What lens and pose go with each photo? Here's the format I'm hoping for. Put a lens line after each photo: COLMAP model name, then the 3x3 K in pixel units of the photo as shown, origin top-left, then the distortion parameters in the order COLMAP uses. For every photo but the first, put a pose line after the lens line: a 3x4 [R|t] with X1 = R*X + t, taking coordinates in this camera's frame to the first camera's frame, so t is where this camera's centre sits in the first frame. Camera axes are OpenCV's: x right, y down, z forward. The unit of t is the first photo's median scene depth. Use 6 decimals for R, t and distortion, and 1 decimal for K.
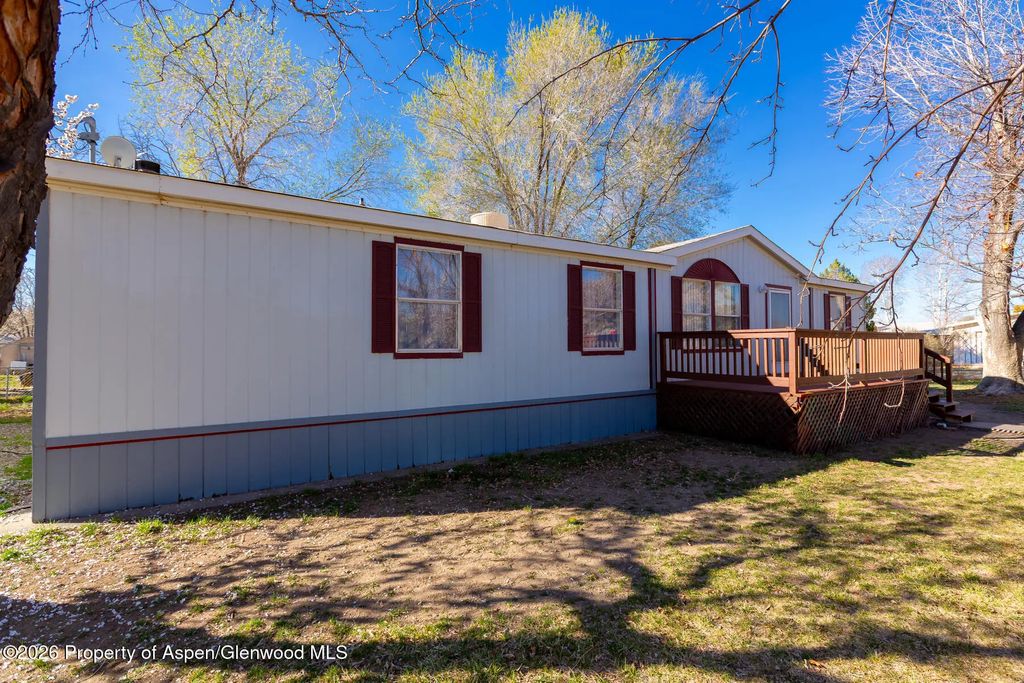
lens RADIAL K [[476.3, 0, 514.3], [0, 476.3, 348.2], [0, 0, 1]] dist [-0.004044, -0.000731]
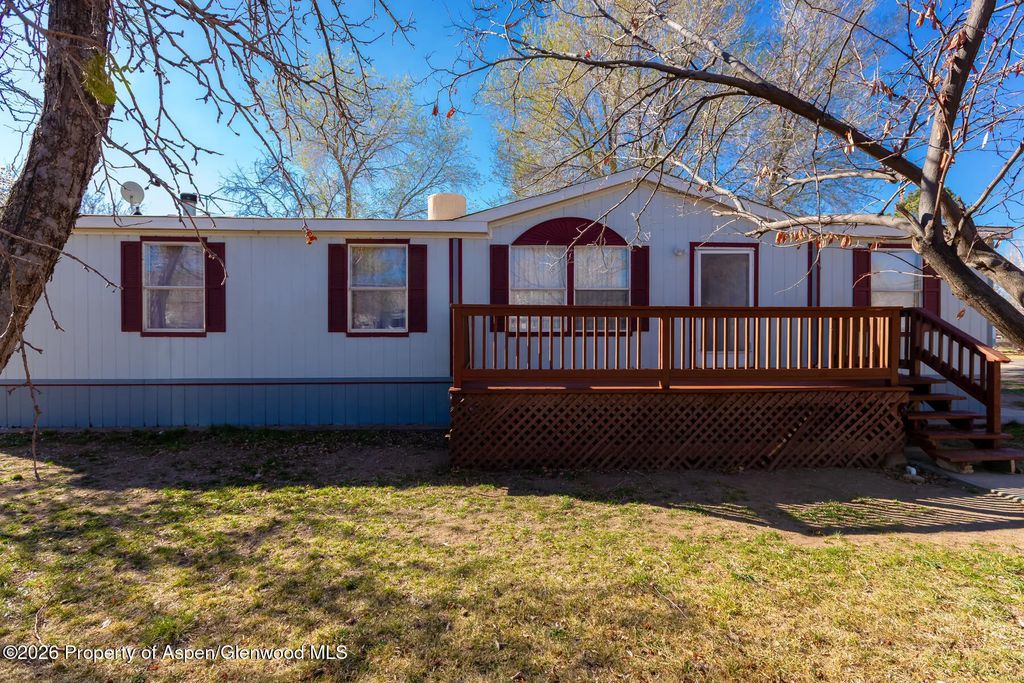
lens RADIAL K [[476.3, 0, 509.7], [0, 476.3, 344.5], [0, 0, 1]] dist [-0.004044, -0.000731]
pose [[0.866006, 0.023547, -0.499479, 0.914163], [-0.006818, 0.999354, 0.035291, -0.005389], [0.499988, -0.027157, 0.865607, 0.321486]]
